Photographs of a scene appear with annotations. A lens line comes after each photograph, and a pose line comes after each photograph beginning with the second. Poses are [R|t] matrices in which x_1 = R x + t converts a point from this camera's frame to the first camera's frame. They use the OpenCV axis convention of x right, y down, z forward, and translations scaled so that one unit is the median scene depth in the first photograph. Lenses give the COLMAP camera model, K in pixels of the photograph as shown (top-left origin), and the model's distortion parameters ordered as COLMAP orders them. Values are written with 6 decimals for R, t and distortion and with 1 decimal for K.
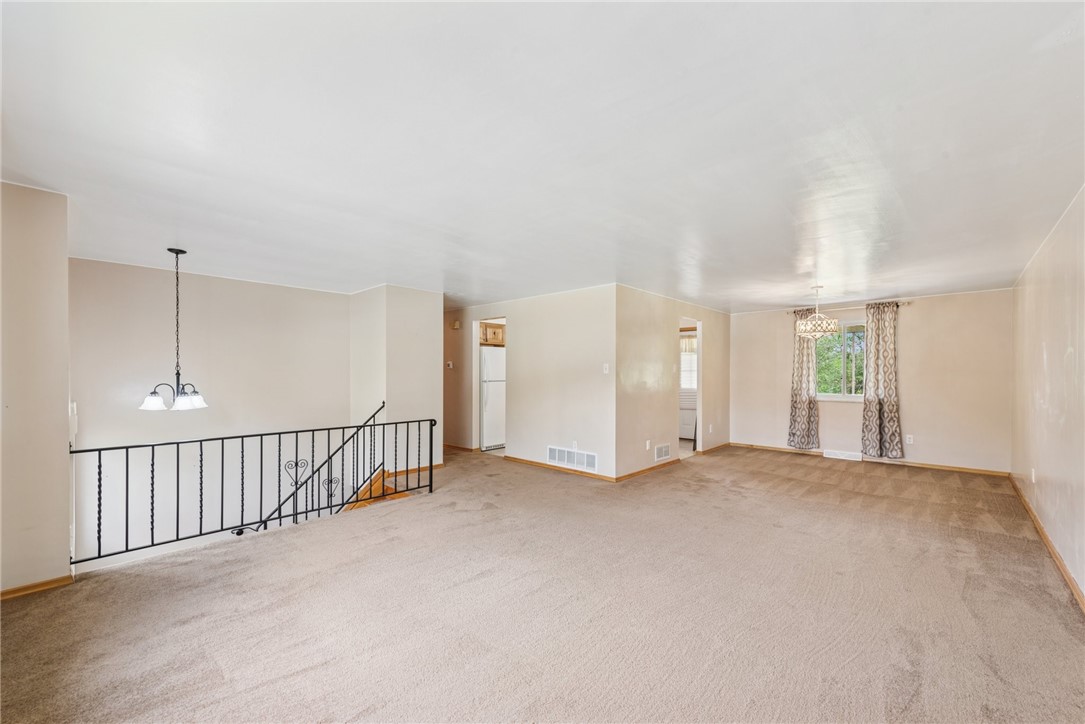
lens RADIAL K [[430.6, 0, 545.9], [0, 430.6, 370.8], [0, 0, 1]] dist [0.015647, -0.003274]
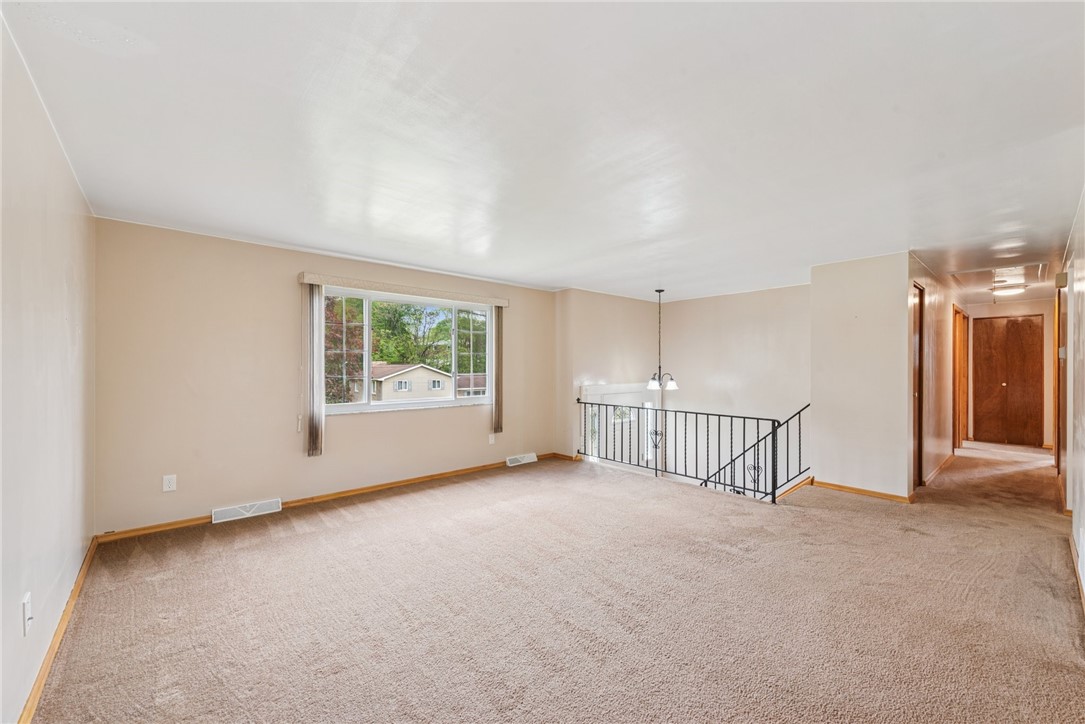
lens RADIAL K [[430.6, 0, 545.9], [0, 430.6, 362.3], [0, 0, 1]] dist [0.015647, -0.003274]
pose [[-0.101593, -0.007118, -0.994801, 0.685040], [0.009966, 0.999917, -0.008172, -0.001296], [0.994776, -0.010744, -0.101513, 0.661964]]
